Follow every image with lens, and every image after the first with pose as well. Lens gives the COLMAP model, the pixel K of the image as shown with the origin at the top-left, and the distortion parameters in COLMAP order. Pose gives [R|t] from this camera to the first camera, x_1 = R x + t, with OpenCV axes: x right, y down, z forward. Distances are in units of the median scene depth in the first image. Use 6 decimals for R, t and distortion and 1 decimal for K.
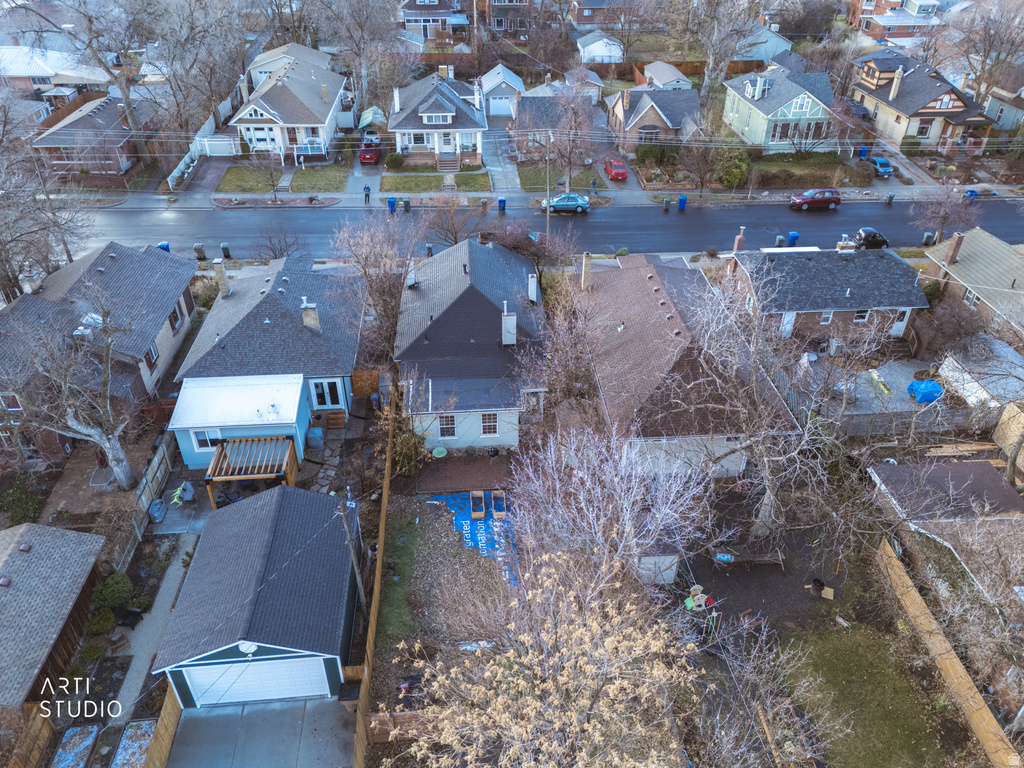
lens RADIAL K [[749.0, 0, 511.0], [0, 749.0, 381.7], [0, 0, 1]] dist [0.064199, -0.047800]
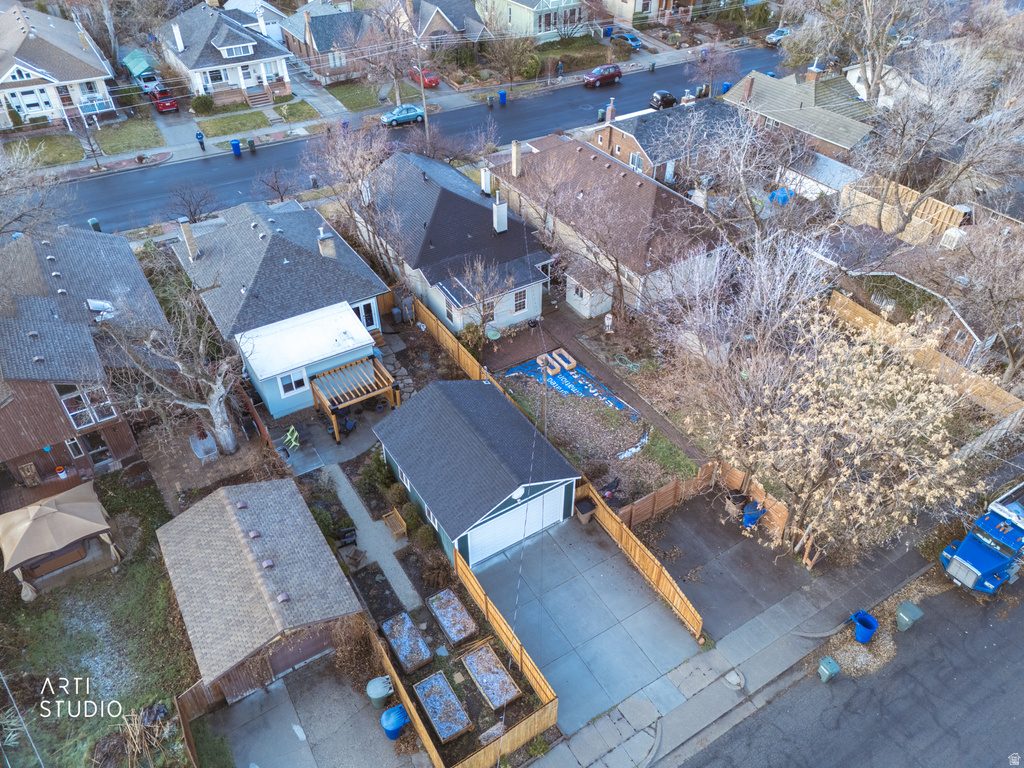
lens RADIAL K [[749.0, 0, 507.9], [0, 749.0, 389.5], [0, 0, 1]] dist [0.064199, -0.047800]
pose [[0.885528, -0.301441, 0.353515, -0.261770], [0.266855, 0.952905, 0.144088, 0.008776], [-0.380300, -0.033256, 0.924265, -0.023242]]
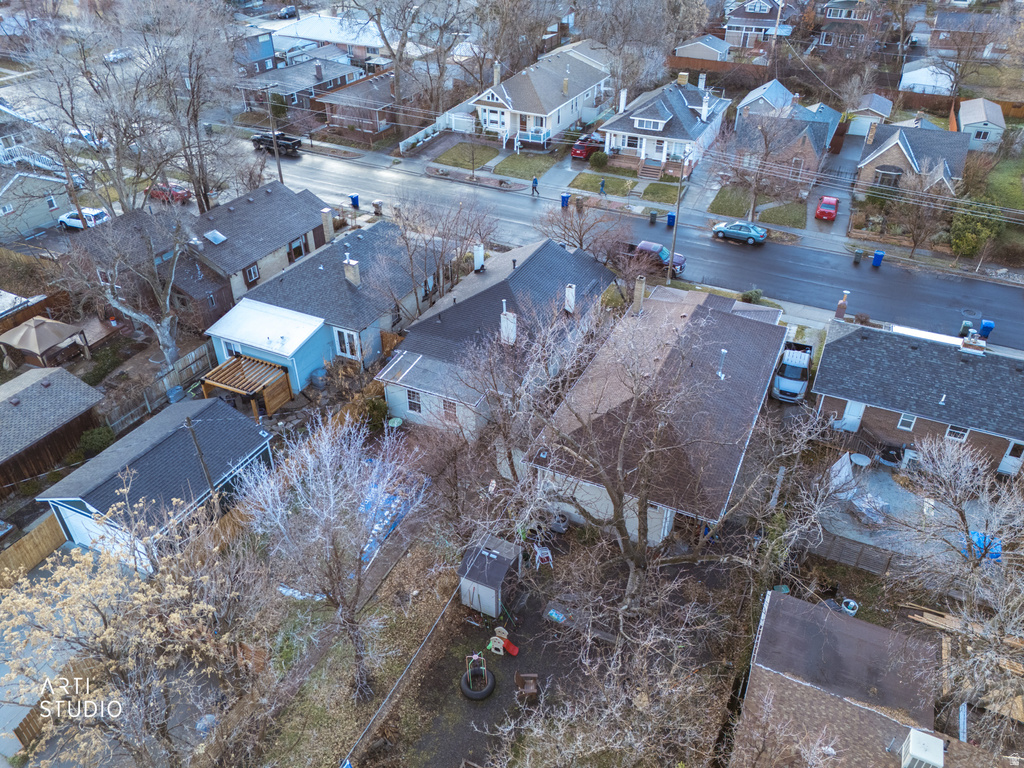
lens RADIAL K [[749.0, 0, 512.7], [0, 749.0, 380.3], [0, 0, 1]] dist [0.064199, -0.047800]
pose [[0.869010, 0.279768, -0.408107, 0.241502], [-0.282204, 0.957740, 0.055638, -0.035082], [0.406426, 0.066820, 0.911237, 0.057465]]
